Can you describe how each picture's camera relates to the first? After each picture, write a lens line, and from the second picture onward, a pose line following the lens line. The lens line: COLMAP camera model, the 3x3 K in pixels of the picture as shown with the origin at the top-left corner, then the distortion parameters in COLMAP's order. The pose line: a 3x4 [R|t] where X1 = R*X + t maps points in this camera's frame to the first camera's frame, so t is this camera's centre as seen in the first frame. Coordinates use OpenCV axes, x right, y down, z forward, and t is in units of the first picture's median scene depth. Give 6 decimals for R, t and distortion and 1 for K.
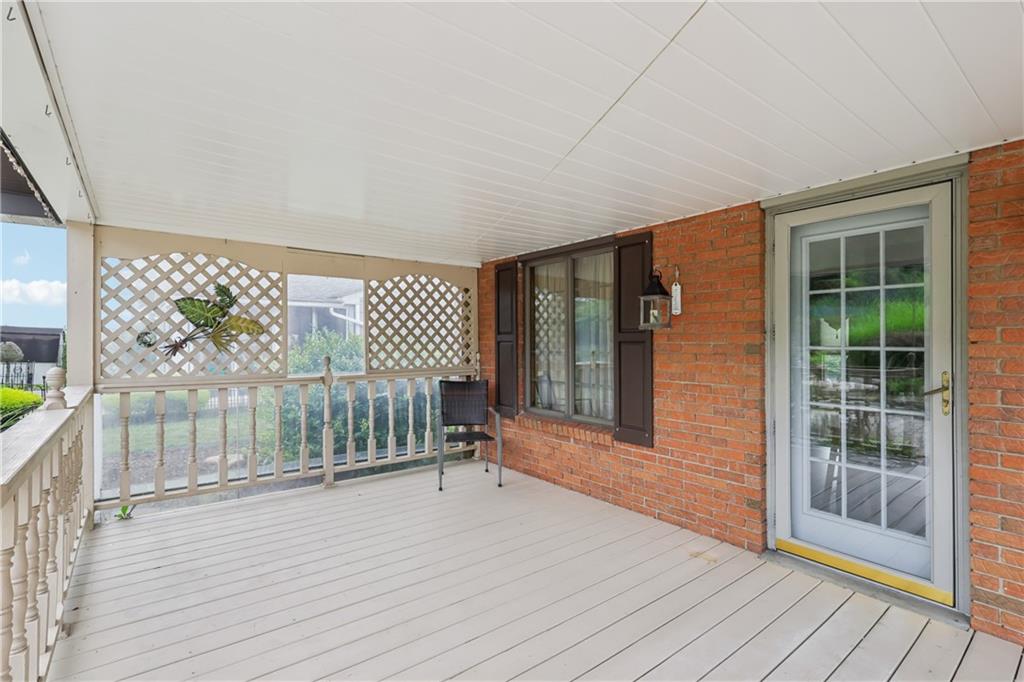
lens RADIAL K [[484.6, 0, 511.1], [0, 484.6, 343.5], [0, 0, 1]] dist [0.001262, 0.001220]
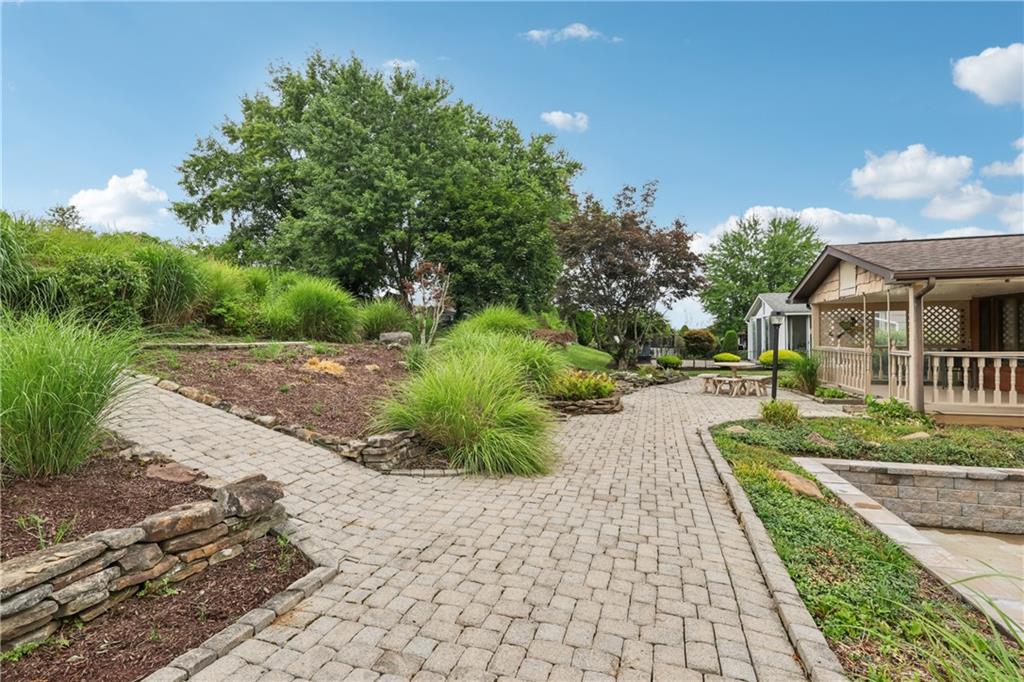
lens RADIAL K [[484.6, 0, 508.4], [0, 484.6, 341.2], [0, 0, 1]] dist [0.001262, 0.001220]
pose [[0.575794, 0.000716, -0.817595, 0.555650], [0.009388, 0.999928, 0.007488, -0.003771], [0.817541, -0.011987, 0.575745, -2.089306]]
